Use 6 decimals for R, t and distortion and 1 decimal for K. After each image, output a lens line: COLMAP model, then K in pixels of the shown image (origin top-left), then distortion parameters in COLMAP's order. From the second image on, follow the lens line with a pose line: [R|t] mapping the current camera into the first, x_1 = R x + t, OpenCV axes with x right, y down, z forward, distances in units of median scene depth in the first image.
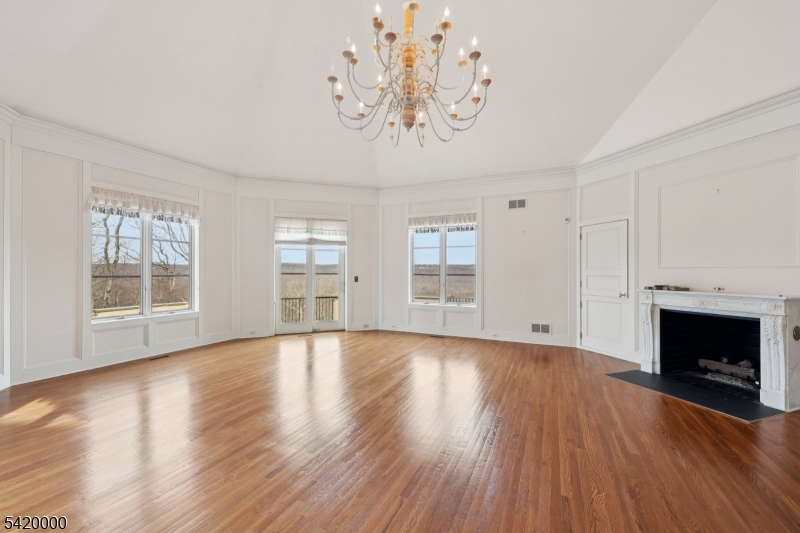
lens RADIAL K [[324.6, 0, 400.0], [0, 324.6, 266.5], [0, 0, 1]] dist [-0.000695, -0.000051]
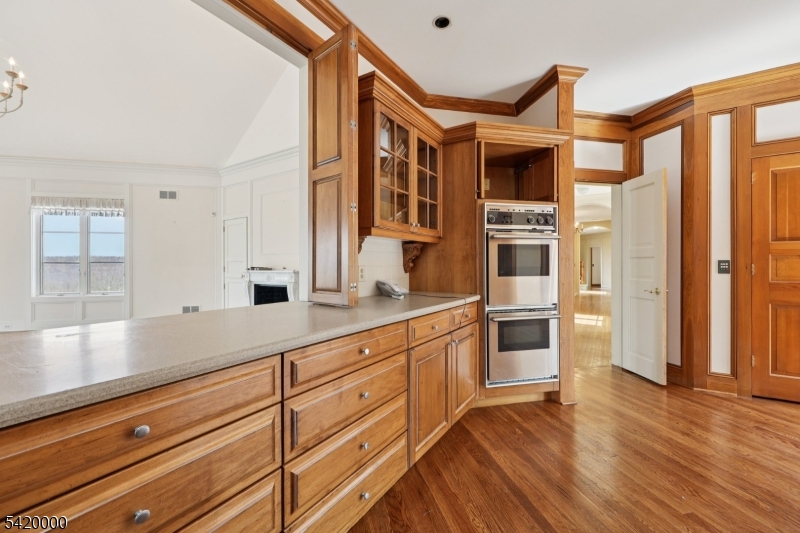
lens RADIAL K [[324.6, 0, 400.0], [0, 324.6, 266.5], [0, 0, 1]] dist [-0.000695, -0.000051]
pose [[0.785157, -0.011441, 0.619191, 0.278765], [0.000280, 0.999836, 0.018119, 0.020238], [-0.619296, -0.014053, 0.785032, -0.282335]]
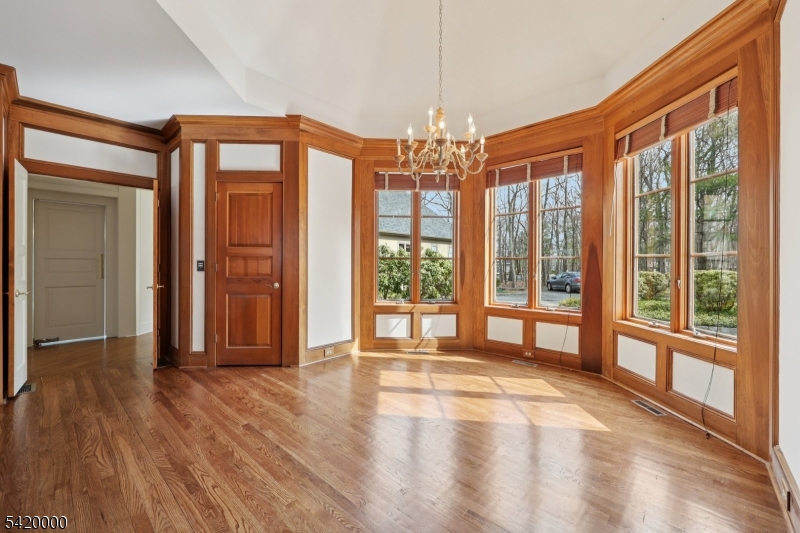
lens RADIAL K [[332.1, 0, 400.0], [0, 332.1, 266.5], [0, 0, 1]] dist [-0.002175, -0.000477]
pose [[0.305440, -0.011327, 0.952144, 0.477606], [-0.014151, 0.999765, 0.016433, 0.015689], [-0.952106, -0.018493, 0.305208, -0.730786]]
